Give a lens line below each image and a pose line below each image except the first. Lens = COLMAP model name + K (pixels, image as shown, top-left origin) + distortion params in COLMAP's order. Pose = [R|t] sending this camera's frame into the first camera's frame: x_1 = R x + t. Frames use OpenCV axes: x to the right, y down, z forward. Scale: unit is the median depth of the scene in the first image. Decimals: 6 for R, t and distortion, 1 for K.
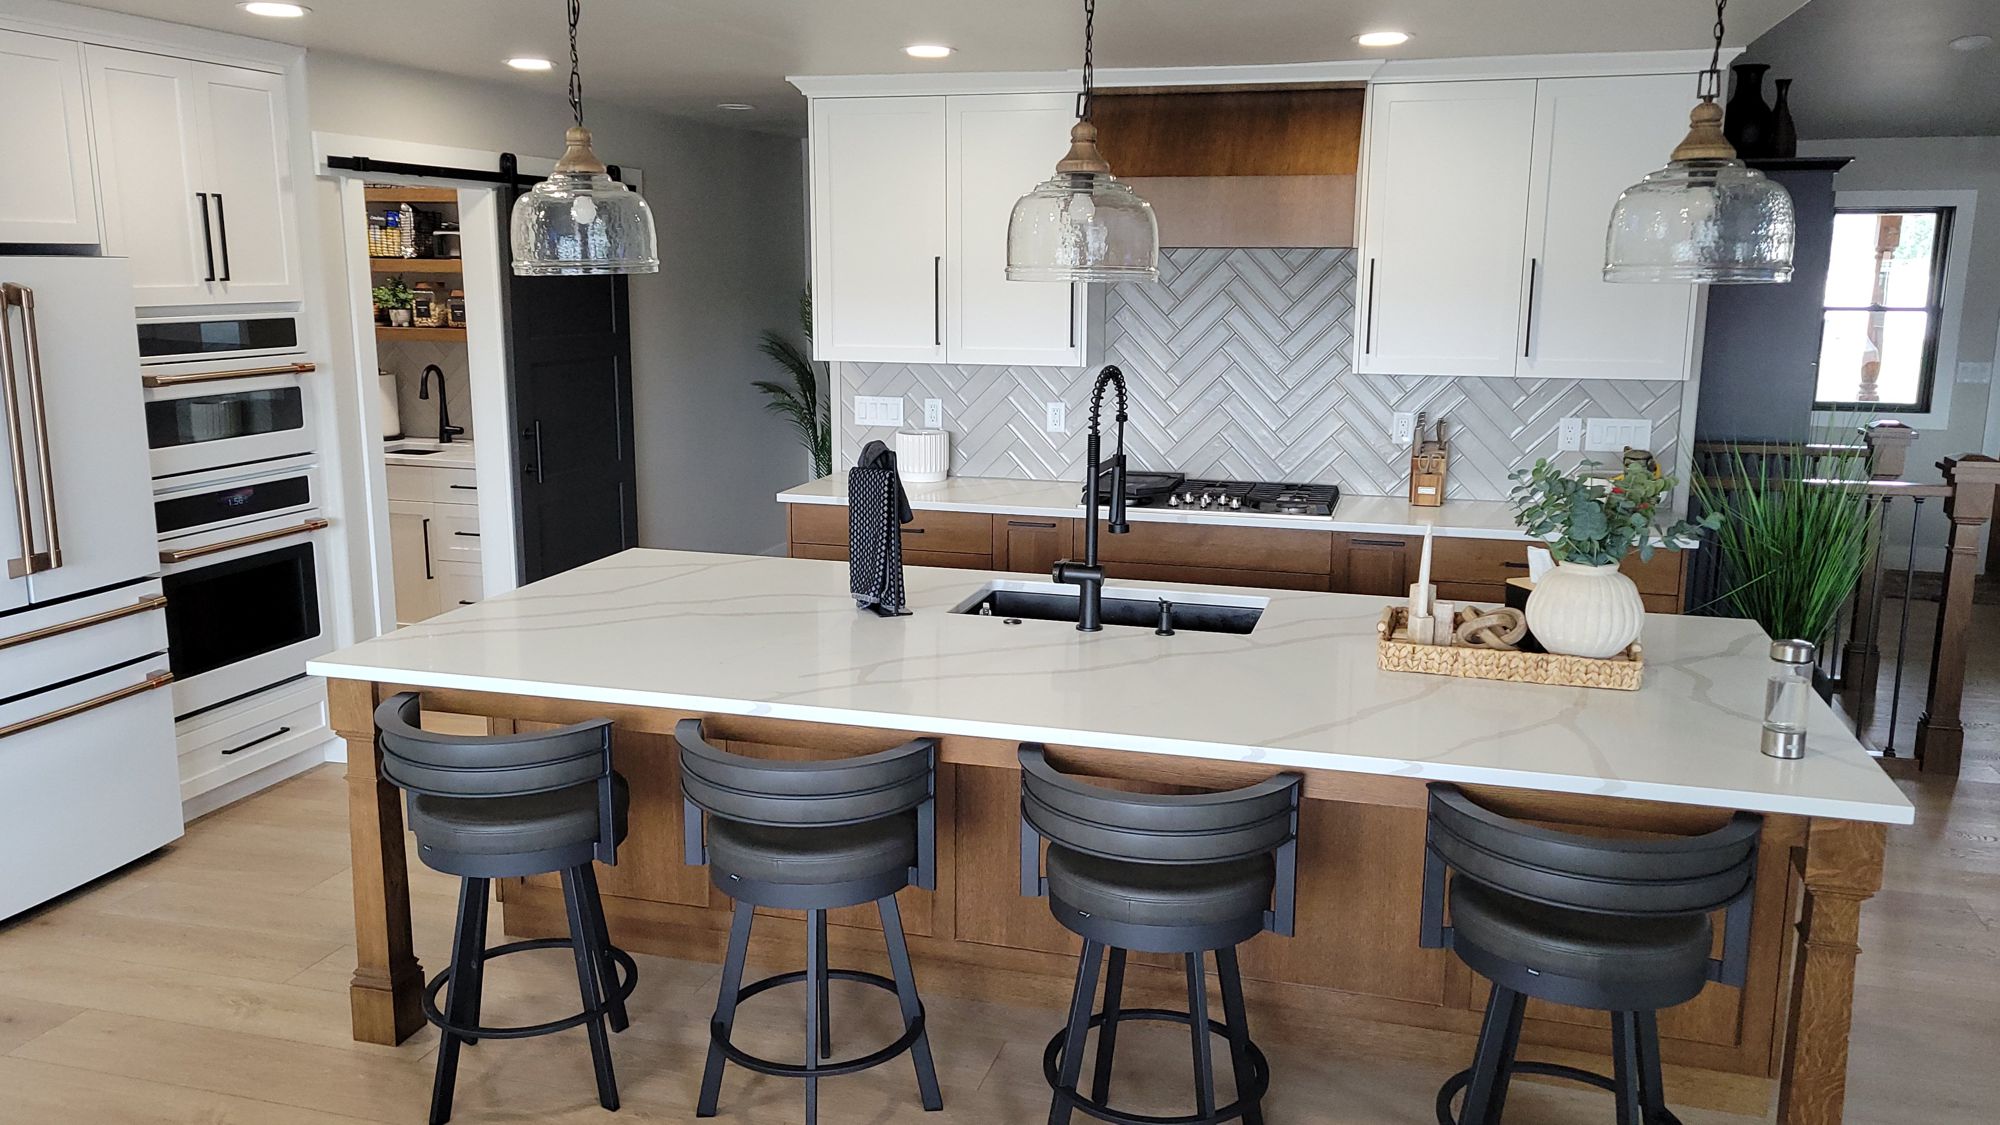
lens RADIAL K [[1530.6, 0, 1007.1], [0, 1530.6, 558.1], [0, 0, 1]] dist [0.046503, -0.006249]
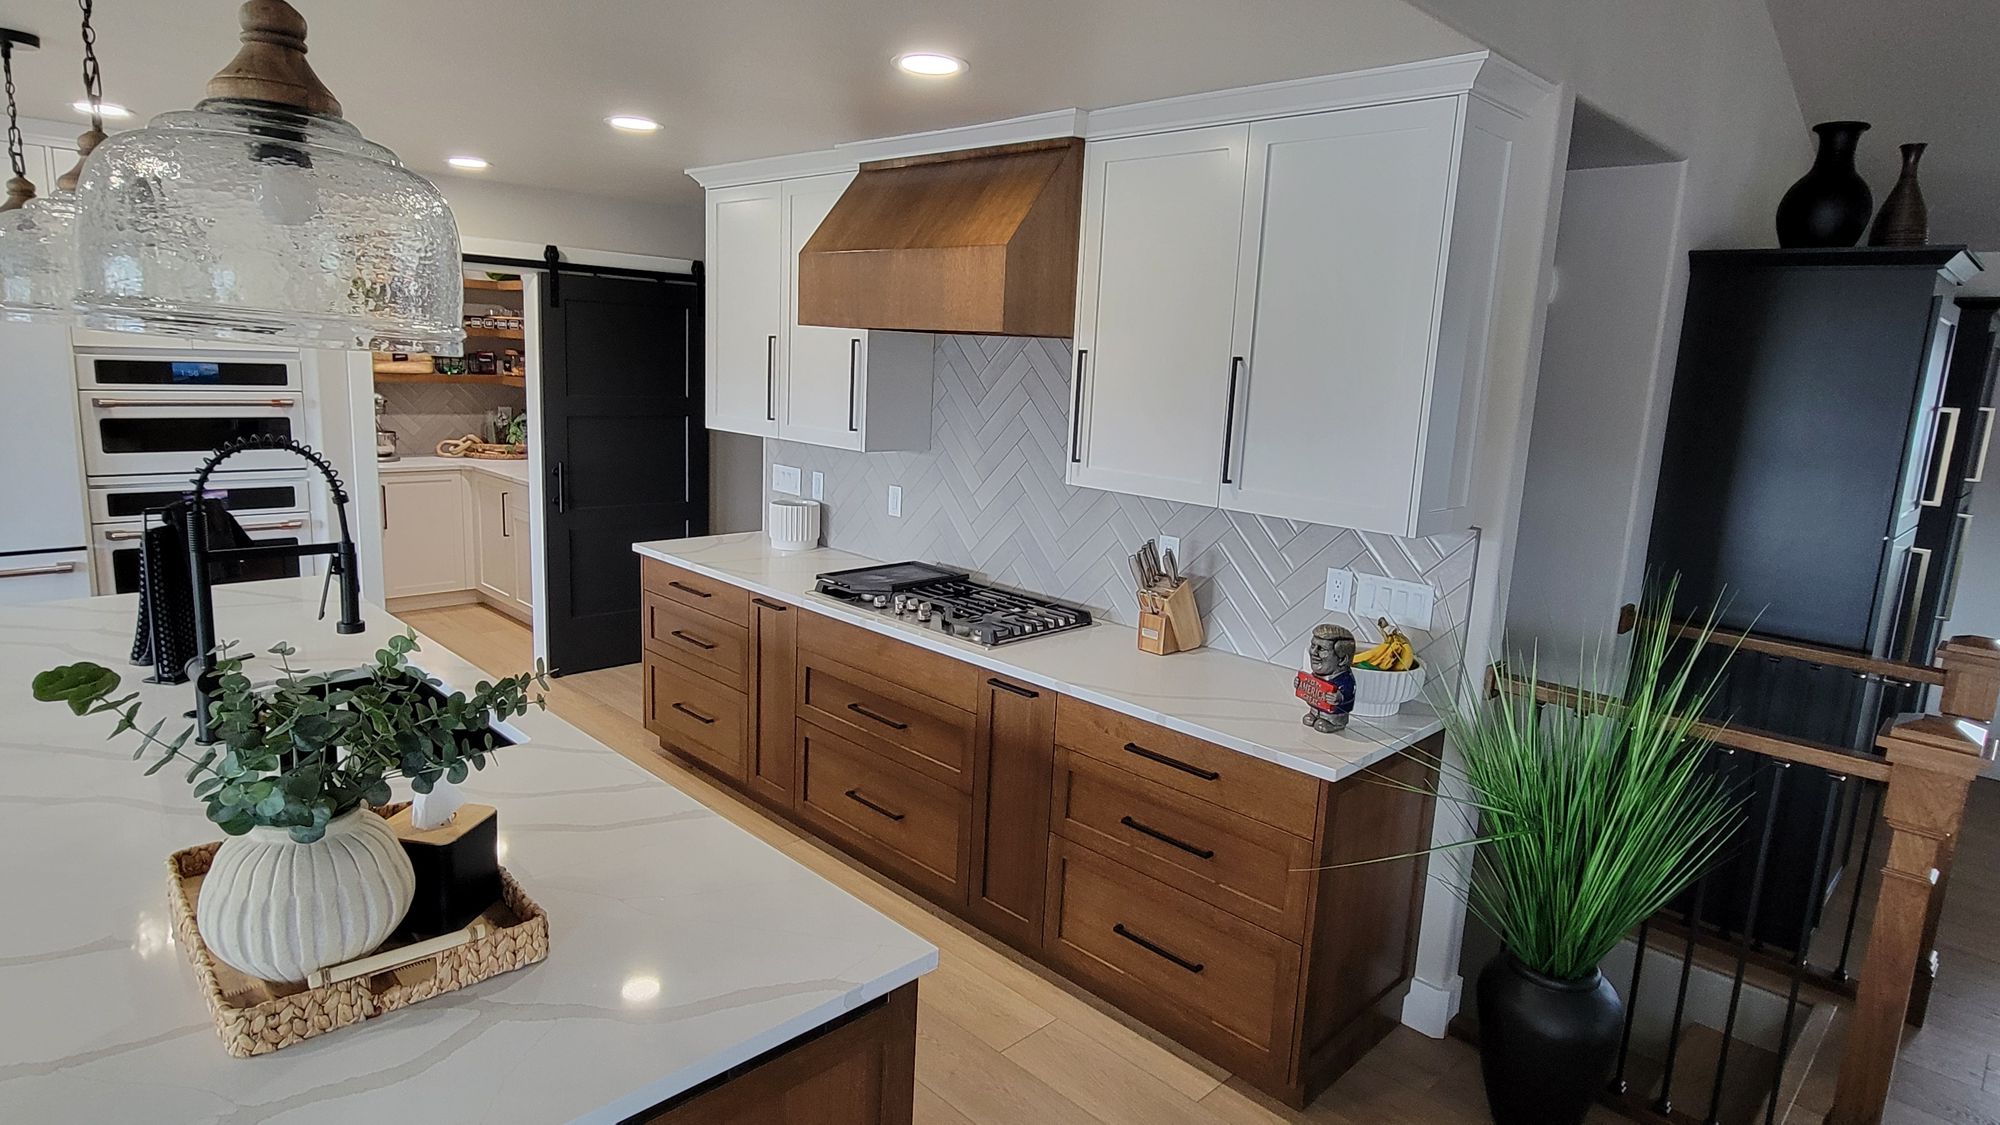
lens RADIAL K [[1100.8, 0, 1000.0], [0, 1100.8, 562.5], [0, 0, 1]] dist [-0.000476, 0.000477]
pose [[0.875055, 0.127684, -0.466879, 0.658171], [-0.135815, 0.990599, 0.016361, -0.112303], [0.464579, 0.049093, 0.884170, 0.607974]]
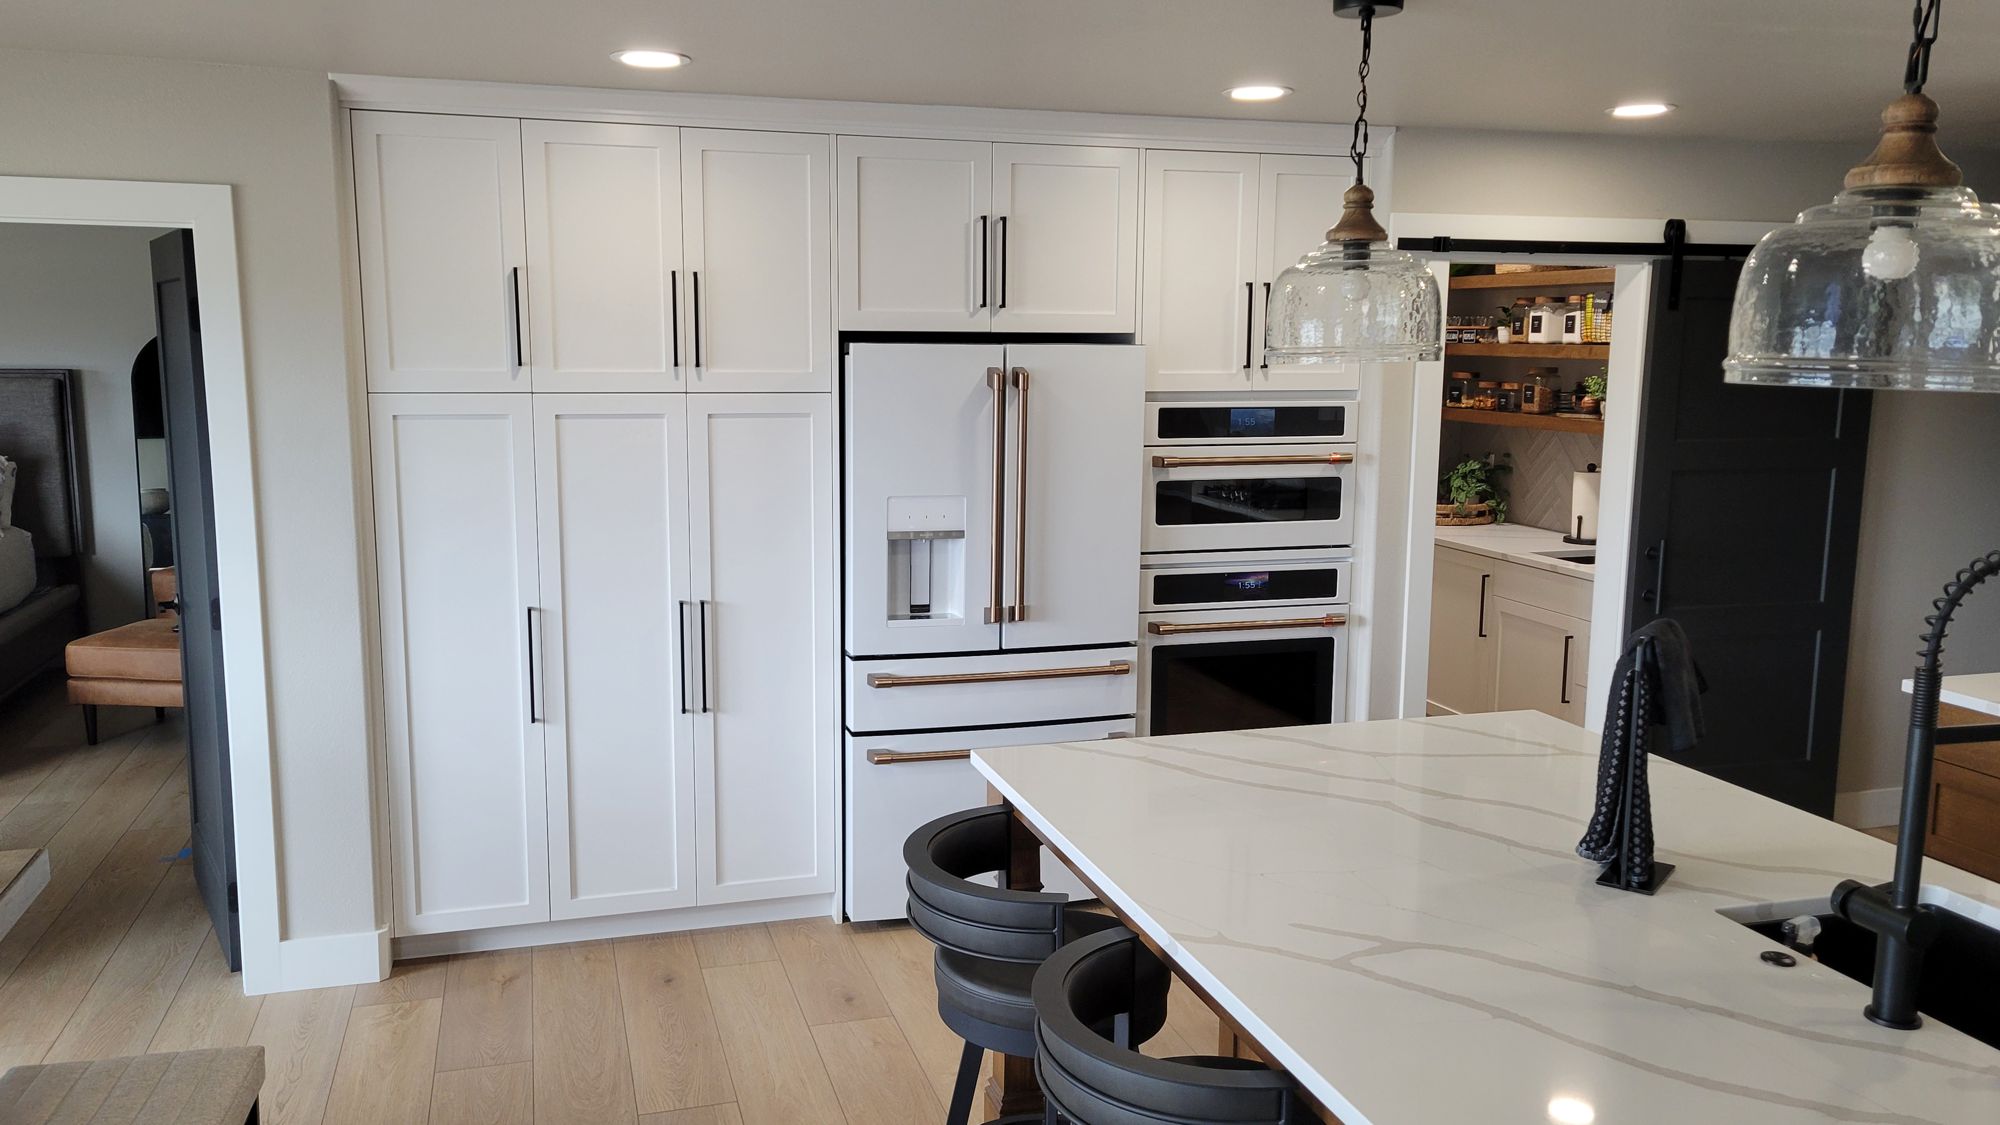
lens RADIAL K [[1535.5, 0, 989.2], [0, 1535.5, 564.1], [0, 0, 1]] dist [0.046319, -0.000327]
pose [[0.541712, 0.123357, -0.831463, 0.297880], [-0.165192, 0.985506, 0.038586, -0.075525], [0.824172, 0.116448, 0.554238, 0.379831]]
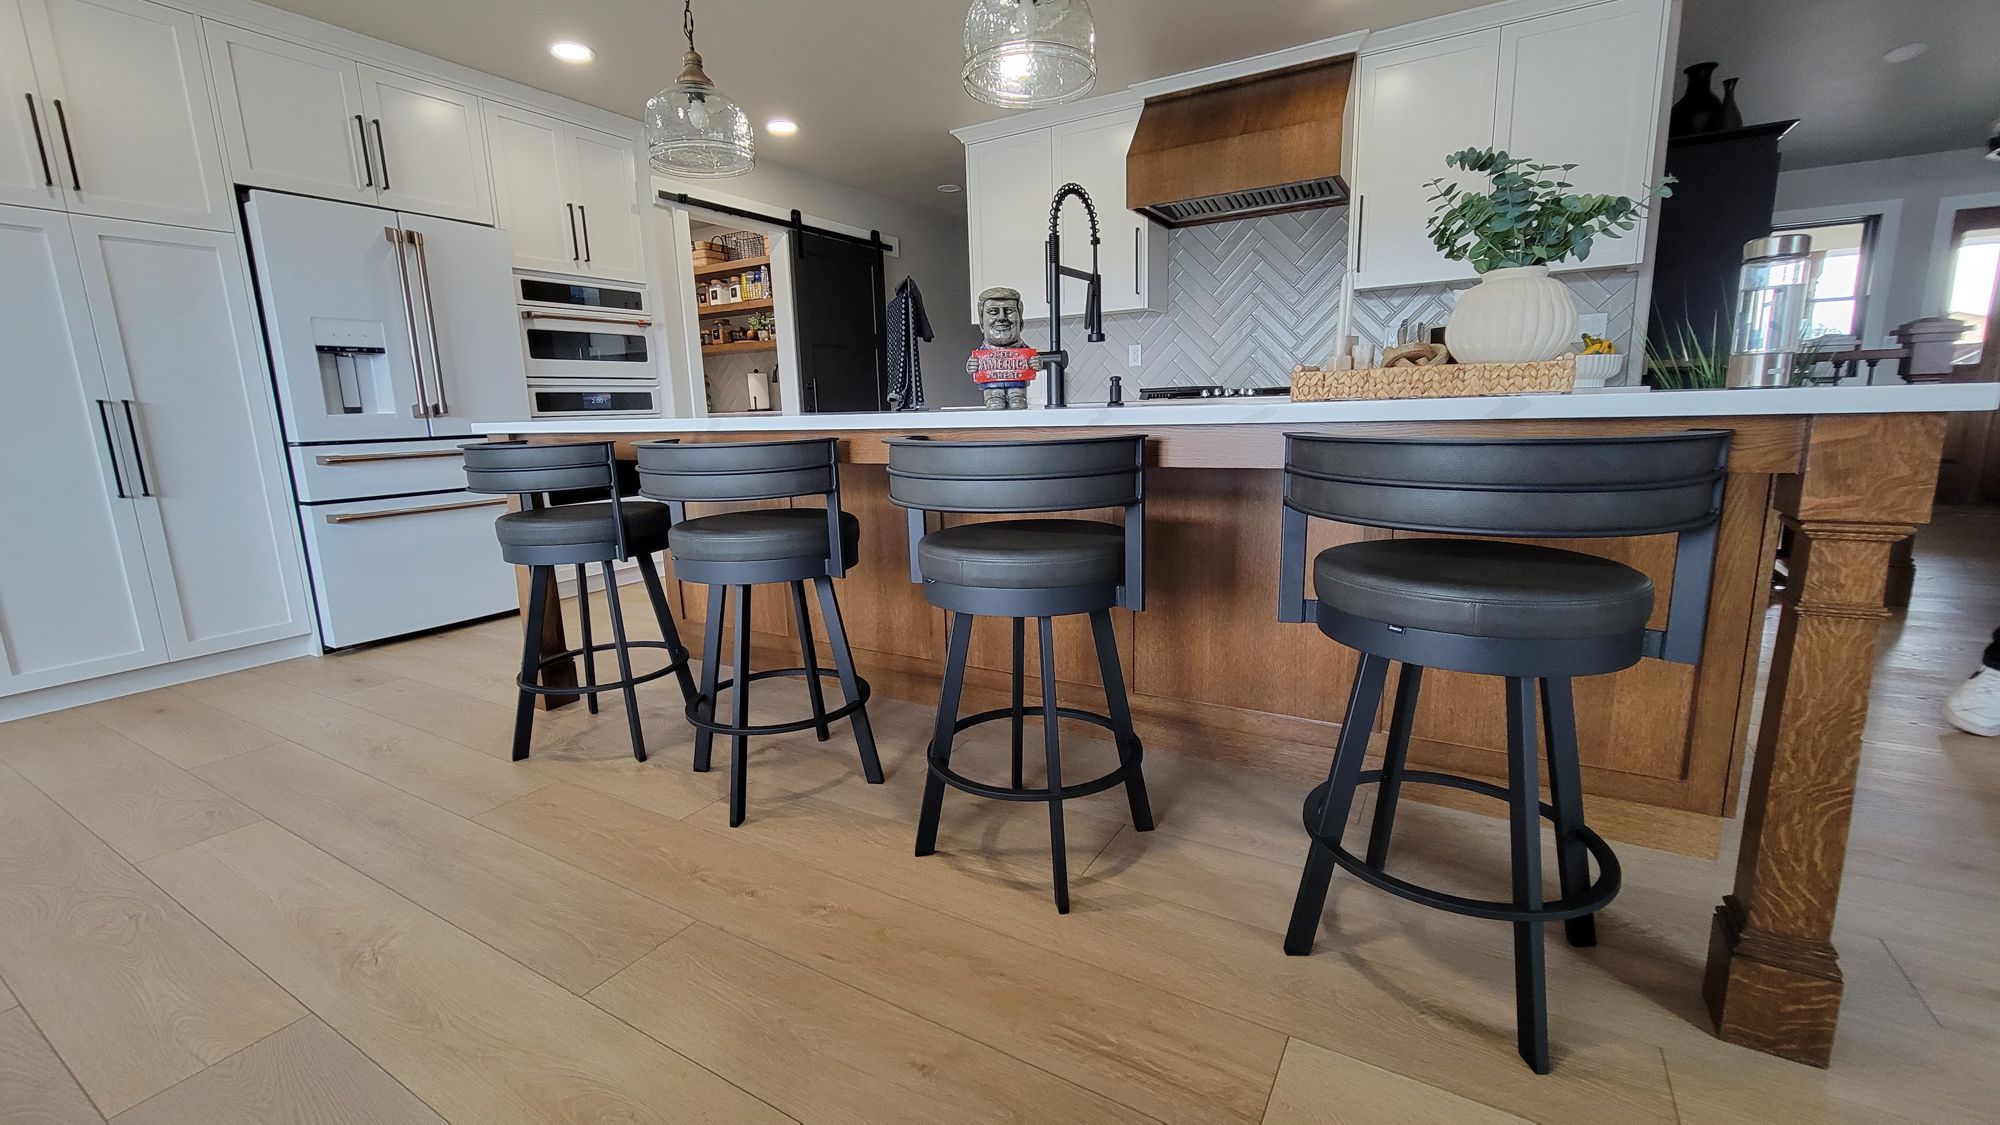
lens RADIAL K [[812.9, 0, 1001.3], [0, 812.9, 557.0], [0, 0, 1]] dist [-0.000667, 0.000525]
pose [[0.967200, 0.012001, -0.253731, 0.162202], [-0.012704, 0.999919, -0.001132, 0.152357], [0.253697, 0.004318, 0.967274, 0.349425]]
